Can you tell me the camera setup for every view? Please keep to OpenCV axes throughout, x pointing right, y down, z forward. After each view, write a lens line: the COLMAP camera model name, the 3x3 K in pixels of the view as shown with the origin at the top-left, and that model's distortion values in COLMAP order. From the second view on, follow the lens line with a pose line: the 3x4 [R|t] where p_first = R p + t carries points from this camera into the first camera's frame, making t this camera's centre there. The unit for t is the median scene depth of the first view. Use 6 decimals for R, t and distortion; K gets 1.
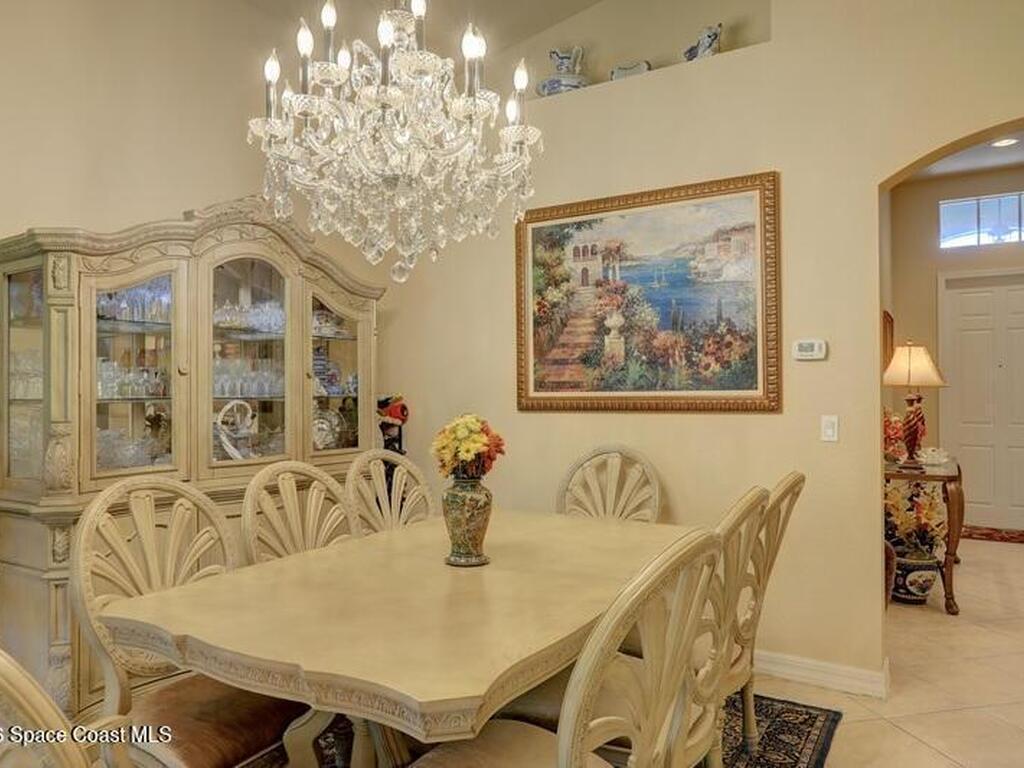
lens RADIAL K [[717.9, 0, 511.8], [0, 717.9, 384.8], [0, 0, 1]] dist [0.000385, 0.000581]
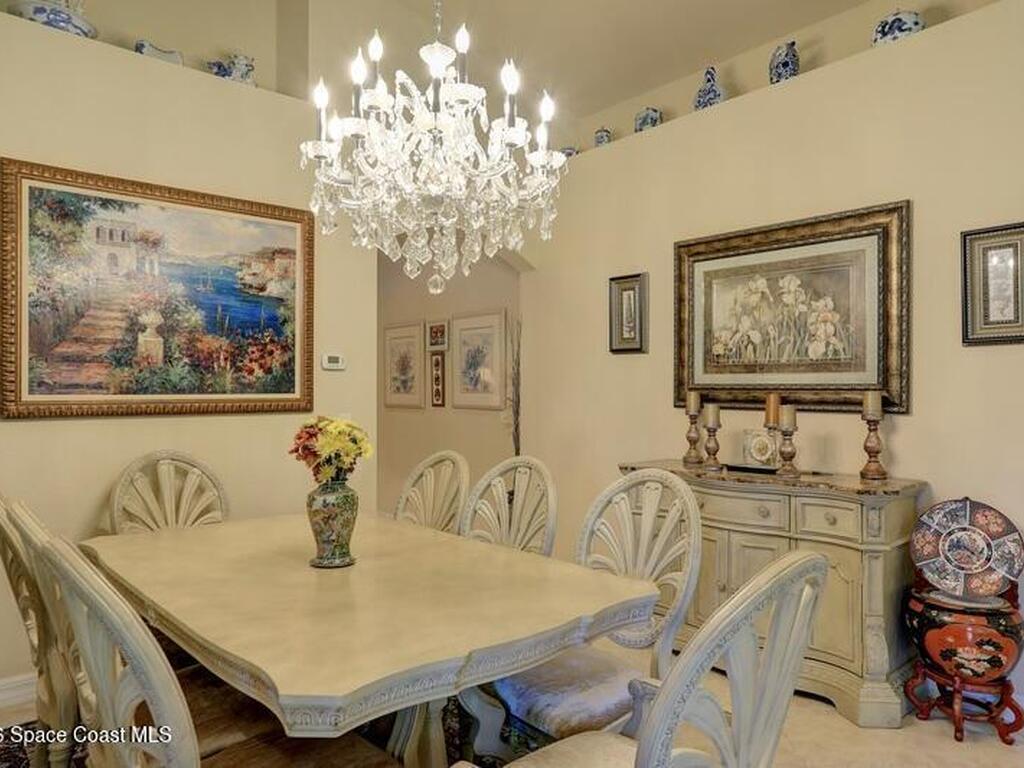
lens RADIAL K [[717.9, 0, 511.8], [0, 717.9, 384.8], [0, 0, 1]] dist [0.000385, 0.000581]
pose [[0.298000, 0.017296, 0.954409, -0.625215], [-0.006063, 0.999850, -0.016226, 0.009298], [-0.954546, -0.000951, 0.298061, 0.291109]]
